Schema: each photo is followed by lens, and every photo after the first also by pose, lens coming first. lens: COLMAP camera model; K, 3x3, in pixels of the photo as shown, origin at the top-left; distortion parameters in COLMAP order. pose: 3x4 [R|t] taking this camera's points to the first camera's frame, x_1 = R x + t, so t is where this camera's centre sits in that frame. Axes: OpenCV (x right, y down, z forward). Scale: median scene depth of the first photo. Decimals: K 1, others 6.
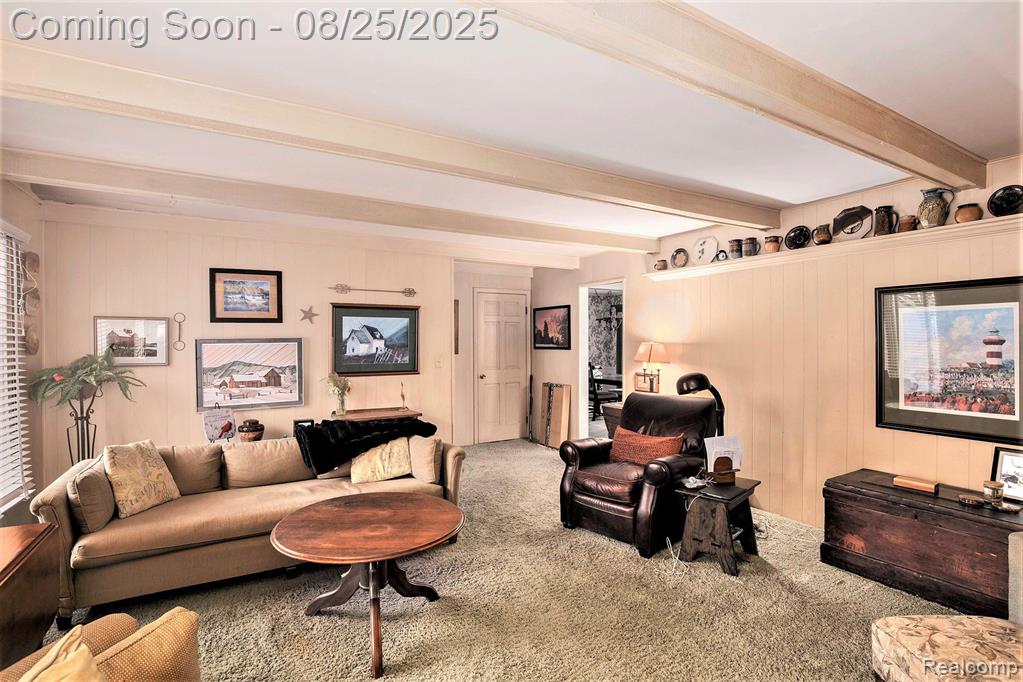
lens RADIAL K [[482.8, 0, 507.6], [0, 482.8, 343.1], [0, 0, 1]] dist [-0.024315, -0.000848]
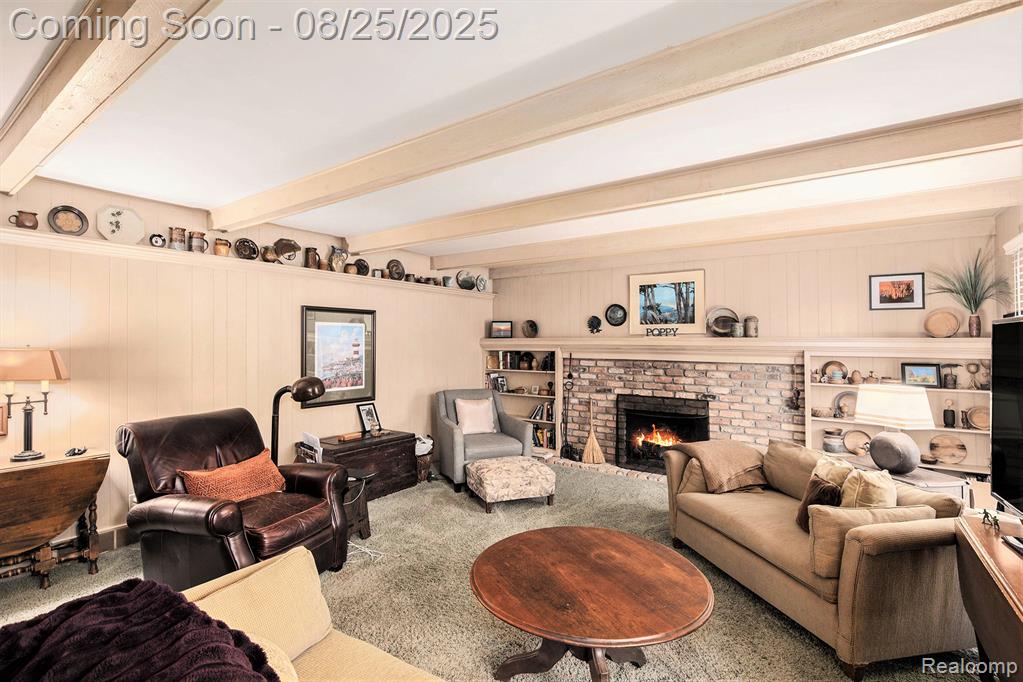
lens RADIAL K [[482.8, 0, 488.0], [0, 482.8, 343.4], [0, 0, 1]] dist [-0.024315, -0.000848]
pose [[-0.397655, 0.005577, 0.917518, -0.749613], [0.009265, 0.999955, -0.002062, -0.000995], [-0.917488, 0.007680, -0.397689, 1.166376]]
